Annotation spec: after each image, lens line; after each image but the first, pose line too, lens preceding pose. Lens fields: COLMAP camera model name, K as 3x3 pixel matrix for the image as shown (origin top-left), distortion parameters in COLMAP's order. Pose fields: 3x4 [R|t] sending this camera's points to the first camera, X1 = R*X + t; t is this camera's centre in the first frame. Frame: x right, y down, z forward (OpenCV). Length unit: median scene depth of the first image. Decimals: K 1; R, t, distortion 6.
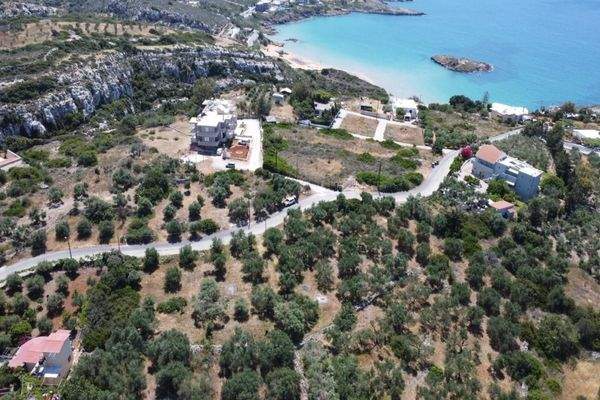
lens RADIAL K [[458.1, 0, 303.7], [0, 458.1, 152.6], [0, 0, 1]] dist [0.002598, -0.001913]
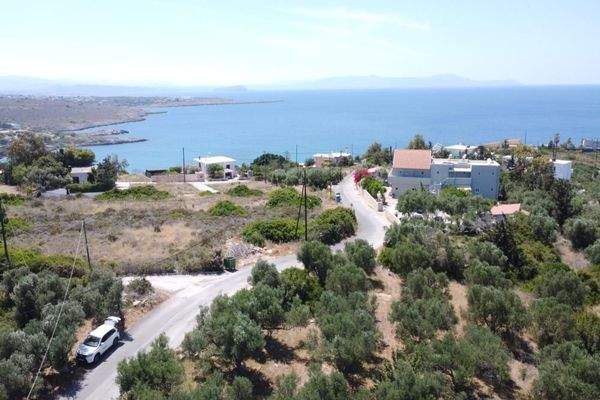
lens RADIAL K [[454.3, 0, 303.4], [0, 454.3, 170.3], [0, 0, 1]] dist [0.004354, -0.006582]
pose [[0.809174, -0.160256, 0.565292, -0.062540], [0.307739, 0.935165, -0.175394, 0.087885], [-0.500534, 0.315887, 0.806028, 0.640518]]
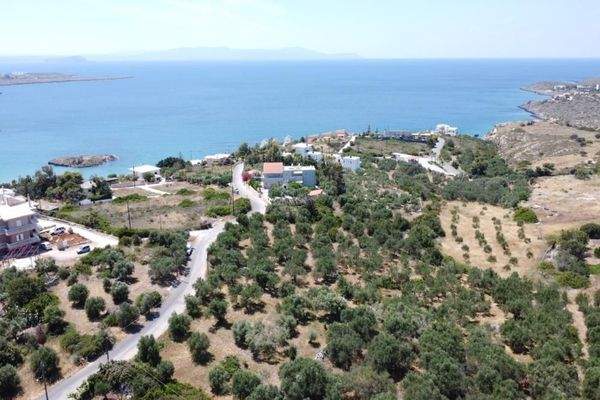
lens RADIAL K [[458.1, 0, 303.7], [0, 458.1, 152.6], [0, 0, 1]] dist [0.002598, -0.001913]
pose [[0.588072, -0.210850, 0.780841, -0.504237], [0.389961, 0.919715, -0.045340, 0.056892], [-0.708591, 0.331161, 0.623082, 0.211391]]
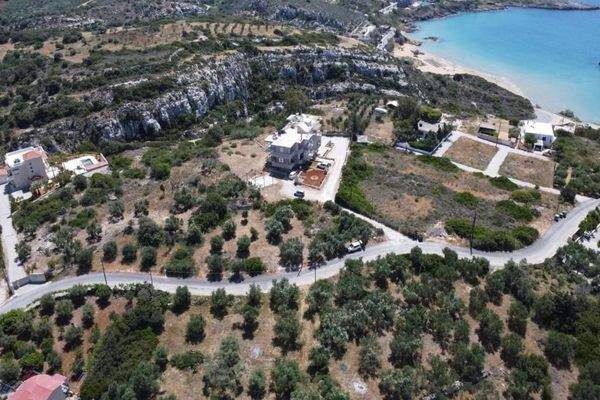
lens RADIAL K [[458.1, 0, 303.7], [0, 458.1, 152.6], [0, 0, 1]] dist [0.002598, -0.001913]
pose [[0.950171, 0.087618, -0.299162, 0.109594], [-0.083399, 0.996154, 0.026868, -0.076697], [0.300365, -0.000579, 0.953824, 0.146192]]
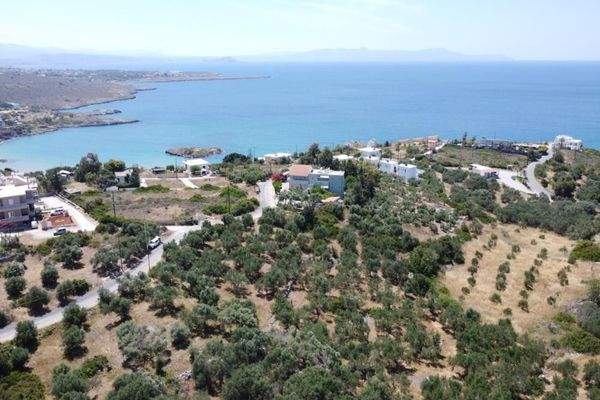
lens RADIAL K [[454.3, 0, 303.4], [0, 454.3, 170.3], [0, 0, 1]] dist [0.004354, -0.006582]
pose [[0.797829, -0.186733, 0.573236, -0.257312], [0.302005, 0.946712, -0.111937, 0.145955], [-0.521787, 0.262427, 0.811709, 0.083692]]
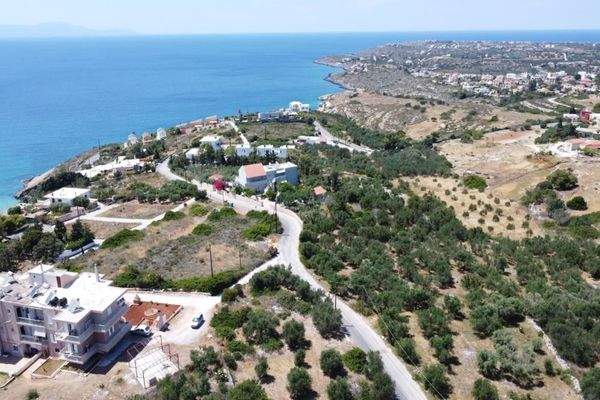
lens RADIAL K [[458.1, 0, 303.7], [0, 458.1, 152.6], [0, 0, 1]] dist [0.002598, -0.001913]
pose [[0.166615, -0.297736, 0.939996, -0.603499], [0.461076, 0.866199, 0.192635, -0.198811], [-0.871578, 0.401314, 0.281601, 0.640983]]
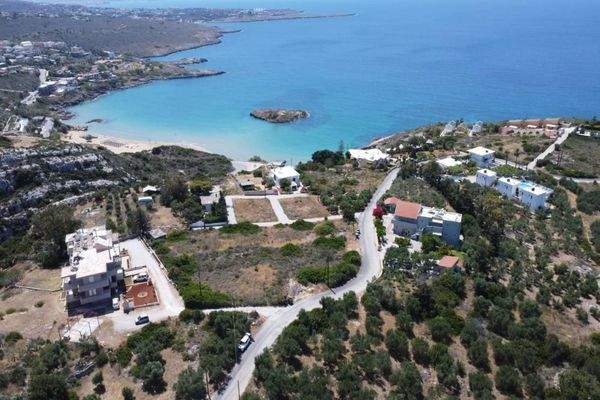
lens RADIAL K [[458.1, 0, 303.7], [0, 458.1, 152.6], [0, 0, 1]] dist [0.002598, -0.001913]
pose [[0.889641, -0.205377, 0.407872, -0.173247], [0.252279, 0.965530, -0.064089, -0.115680], [-0.380650, 0.159914, 0.910787, 0.198716]]
